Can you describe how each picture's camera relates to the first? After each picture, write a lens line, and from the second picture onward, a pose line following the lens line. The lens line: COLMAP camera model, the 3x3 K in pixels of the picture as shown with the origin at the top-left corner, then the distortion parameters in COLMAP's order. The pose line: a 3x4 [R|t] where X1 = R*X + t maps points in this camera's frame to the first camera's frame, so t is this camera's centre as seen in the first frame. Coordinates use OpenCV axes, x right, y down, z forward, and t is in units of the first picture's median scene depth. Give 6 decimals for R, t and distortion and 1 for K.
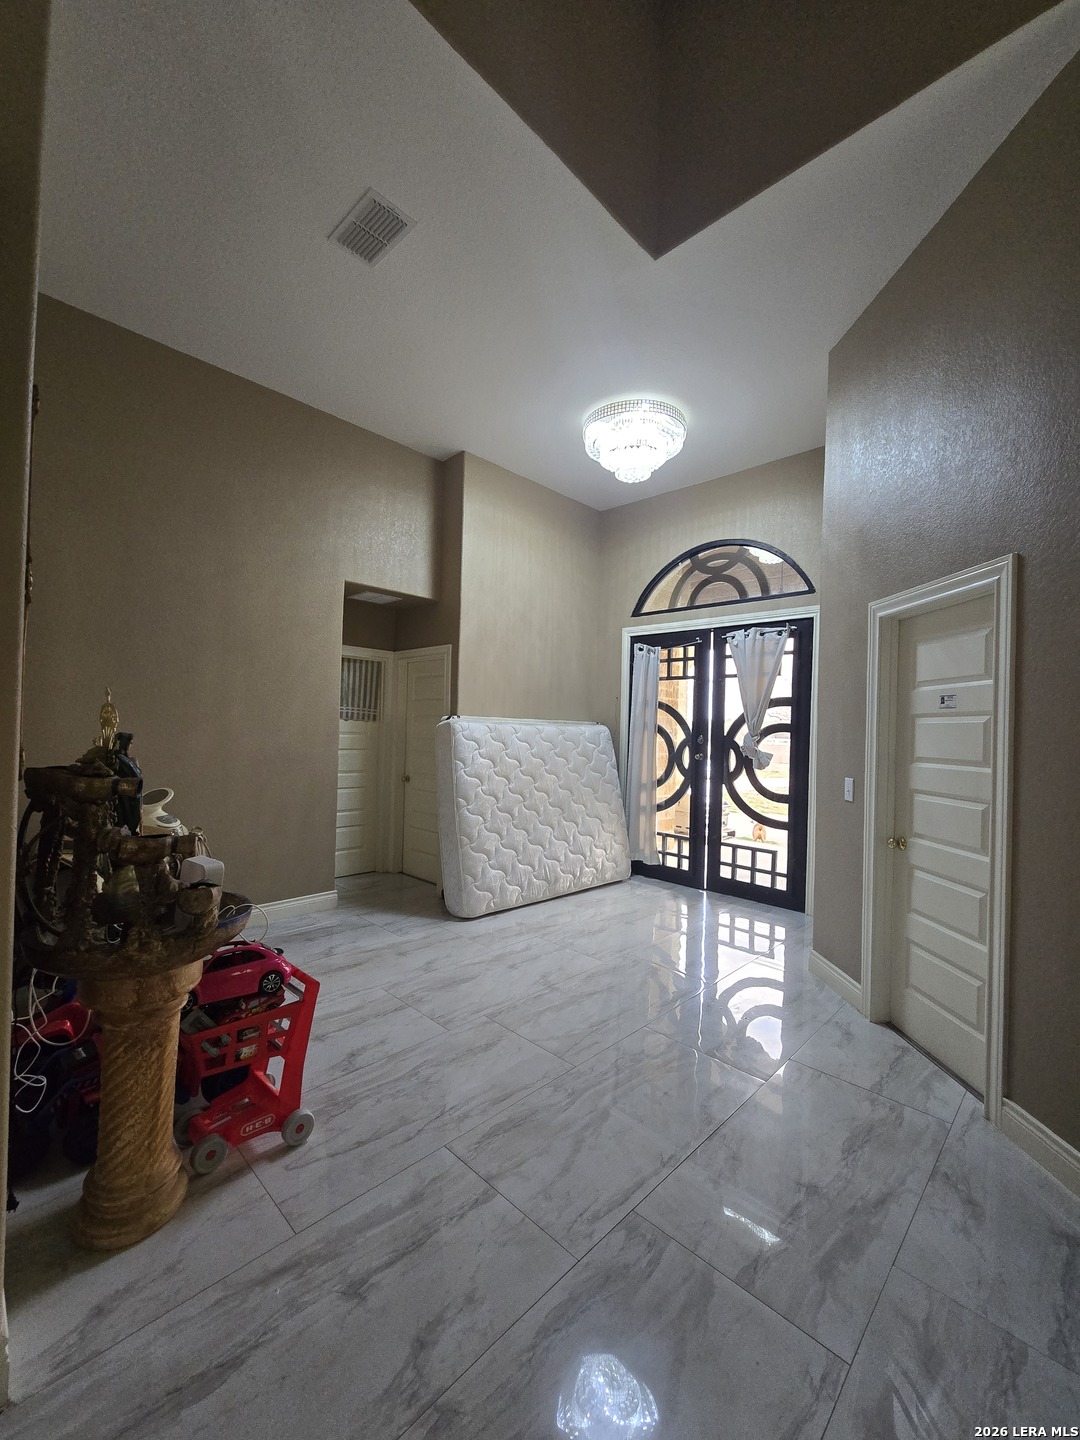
lens RADIAL K [[588.2, 0, 535.9], [0, 588.2, 720.0], [0, 0, 1]] dist [-0.000335, -0.000538]
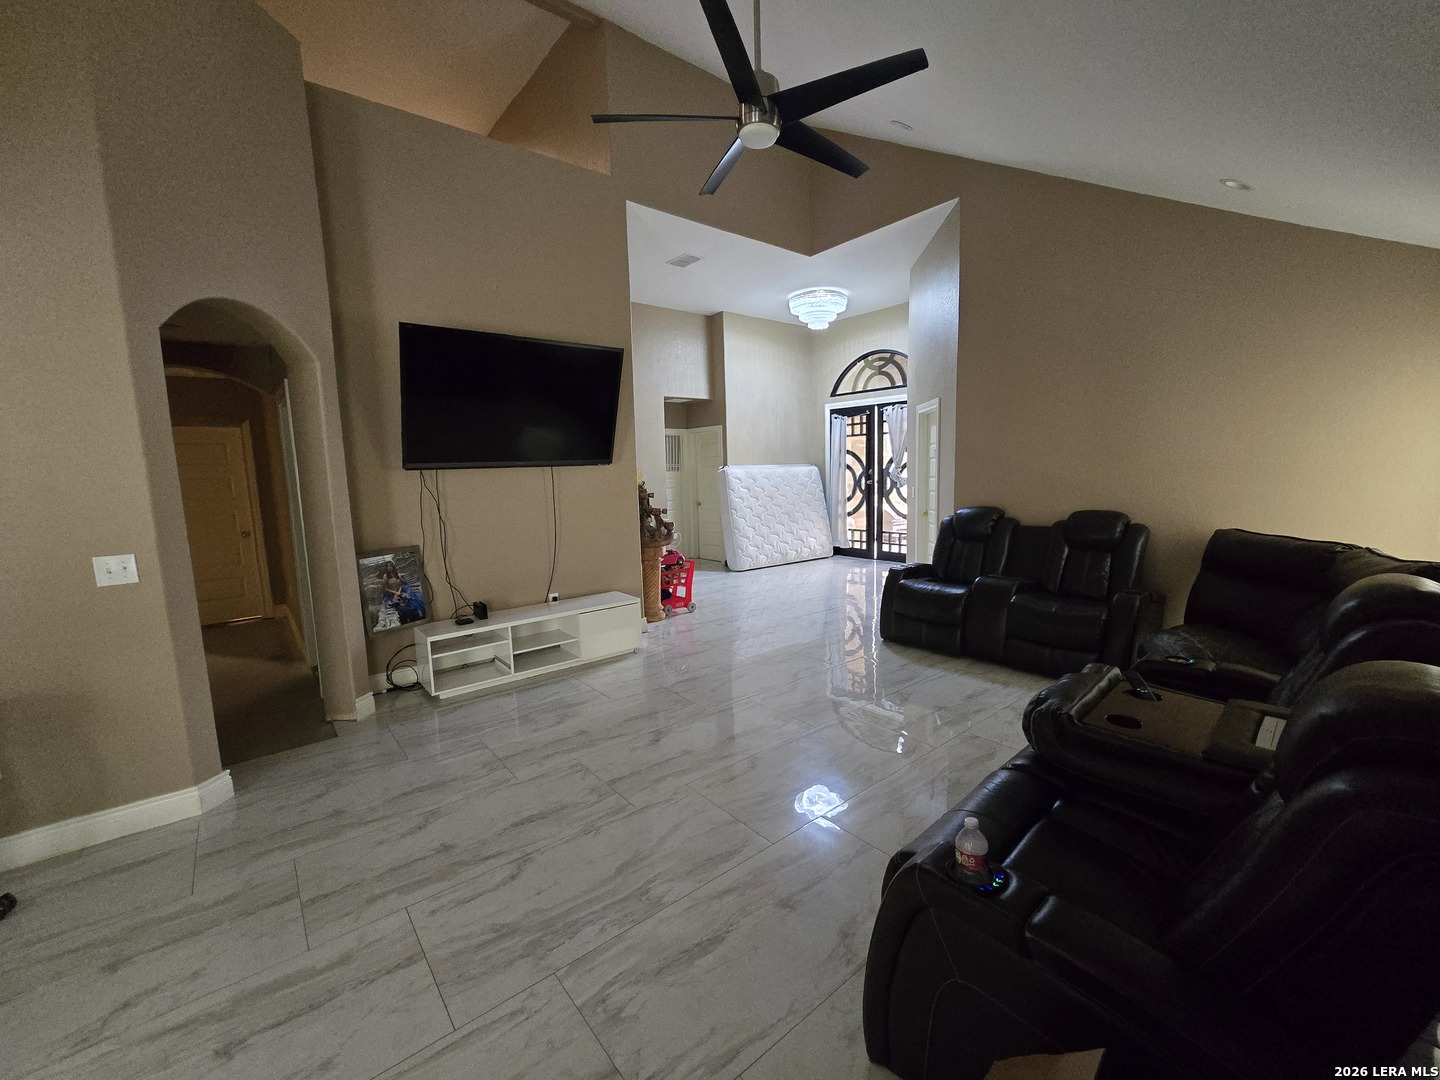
lens RADIAL K [[588.2, 0, 725.0], [0, 588.2, 539.7], [0, 0, 1]] dist [-0.000335, -0.000538]
pose [[0.992623, -0.039905, -0.114486, 0.051354], [0.055088, 0.989626, 0.132690, -0.021316], [0.108003, -0.138017, 0.984524, -0.740788]]
